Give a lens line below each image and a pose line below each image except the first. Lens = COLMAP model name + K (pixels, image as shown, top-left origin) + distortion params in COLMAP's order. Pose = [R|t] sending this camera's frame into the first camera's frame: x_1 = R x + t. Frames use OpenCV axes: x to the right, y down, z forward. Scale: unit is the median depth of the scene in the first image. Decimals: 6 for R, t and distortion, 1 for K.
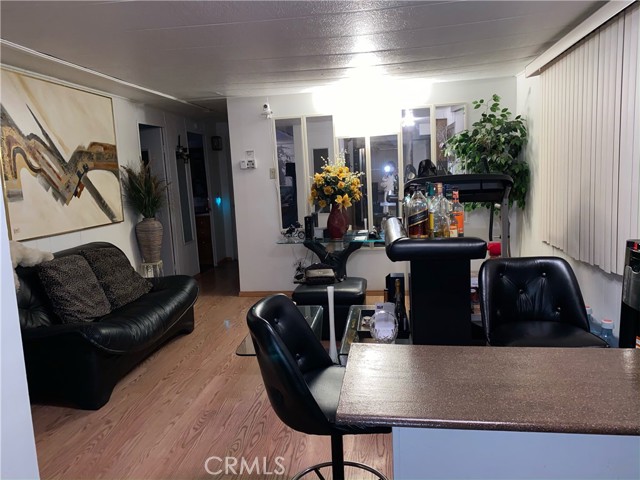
lens RADIAL K [[493.9, 0, 320.0], [0, 493.9, 240.0], [0, 0, 1]] dist [0.071750, -0.084138]
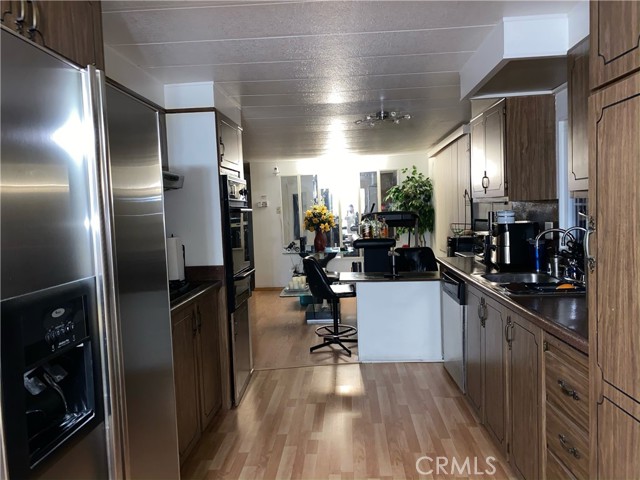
lens RADIAL K [[493.9, 0, 320.0], [0, 493.9, 240.0], [0, 0, 1]] dist [0.071750, -0.084138]
pose [[0.997088, 0.004380, 0.076135, -0.092392], [0.001668, 0.996858, -0.079193, 0.091786], [-0.076243, 0.079089, 0.993948, -0.611974]]
